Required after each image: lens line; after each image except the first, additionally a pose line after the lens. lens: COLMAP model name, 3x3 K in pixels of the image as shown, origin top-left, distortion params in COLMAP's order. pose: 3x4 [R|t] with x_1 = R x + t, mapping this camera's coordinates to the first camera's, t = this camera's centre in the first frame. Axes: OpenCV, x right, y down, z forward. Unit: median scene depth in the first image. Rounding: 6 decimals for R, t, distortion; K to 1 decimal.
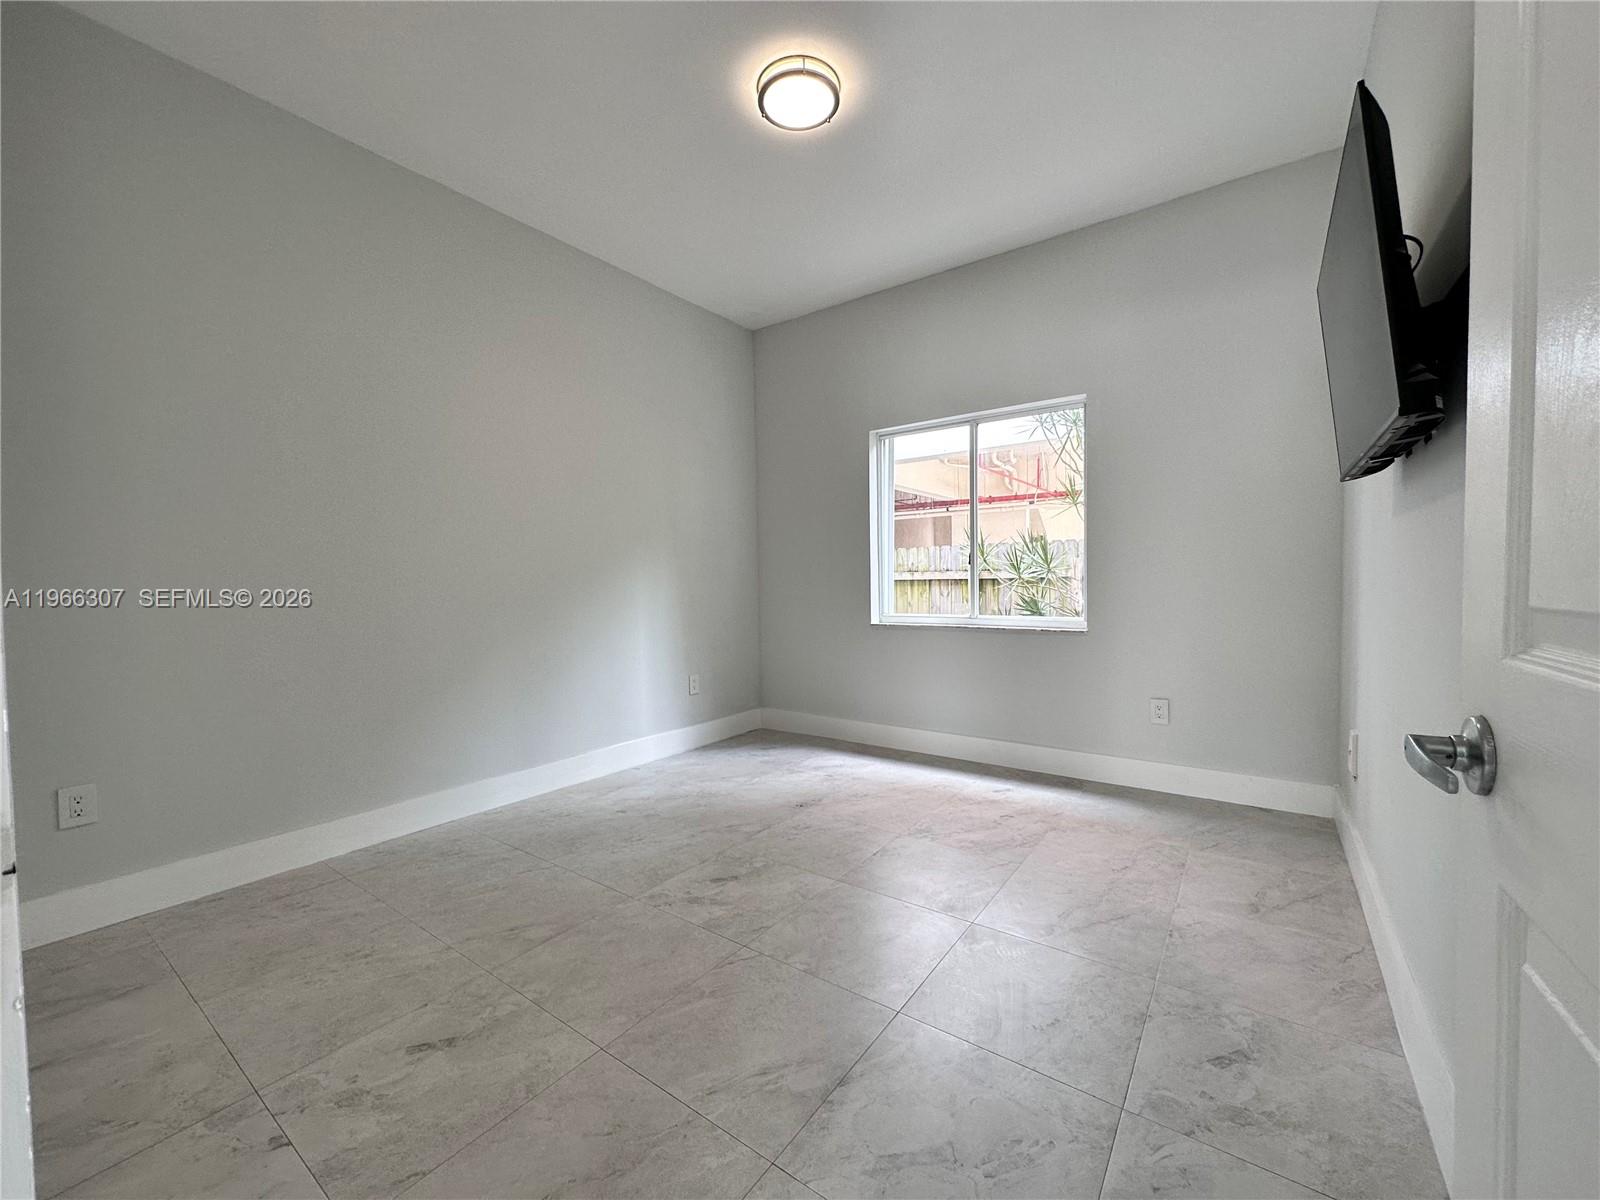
lens RADIAL K [[642.2, 0, 799.0], [0, 642.2, 601.2], [0, 0, 1]] dist [-0.000801, 0.000051]
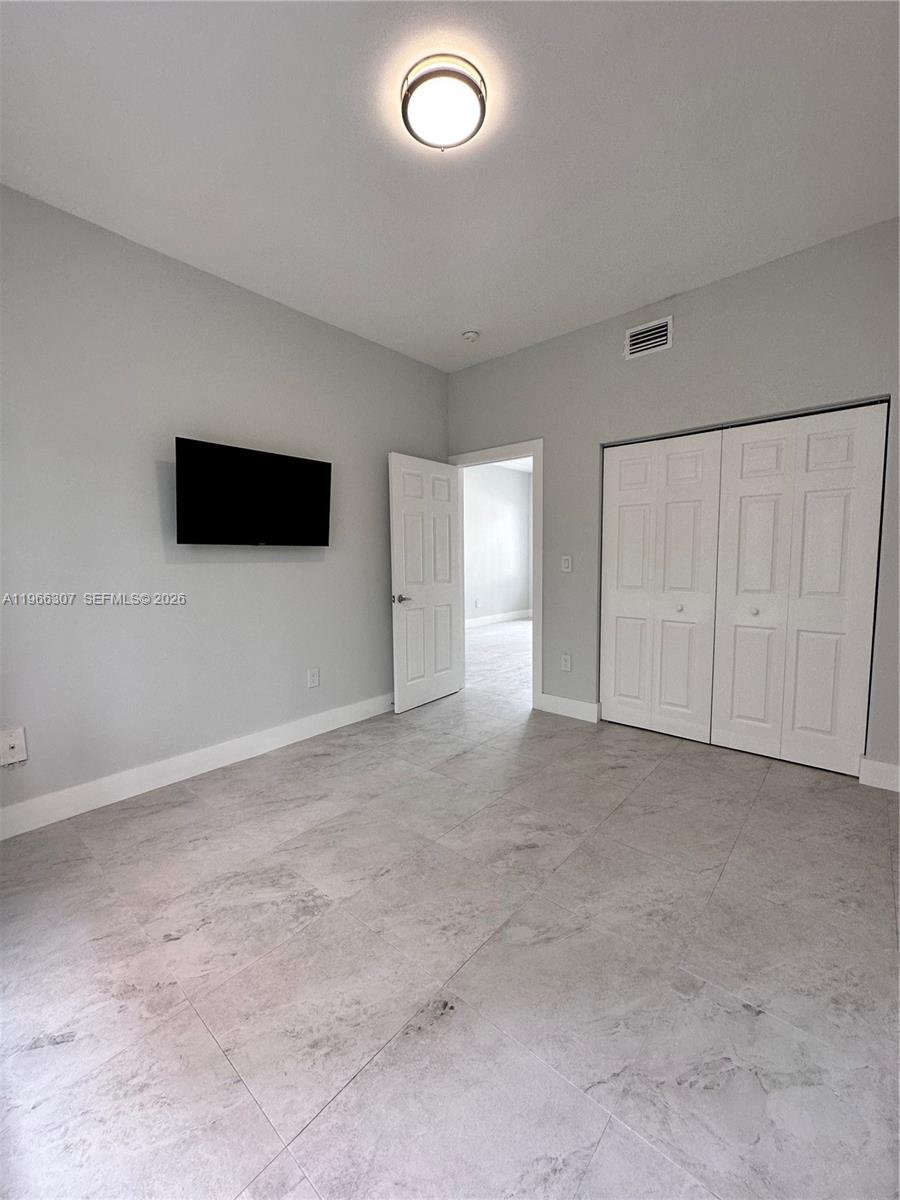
lens RADIAL K [[481.7, 0, 449.1], [0, 481.7, 600.0], [0, 0, 1]] dist [-0.000801, 0.000051]
pose [[-0.995515, 0.018705, 0.092741, -0.061319], [0.029957, 0.992144, 0.121464, -0.128321], [-0.089740, 0.123698, -0.988254, 1.773883]]
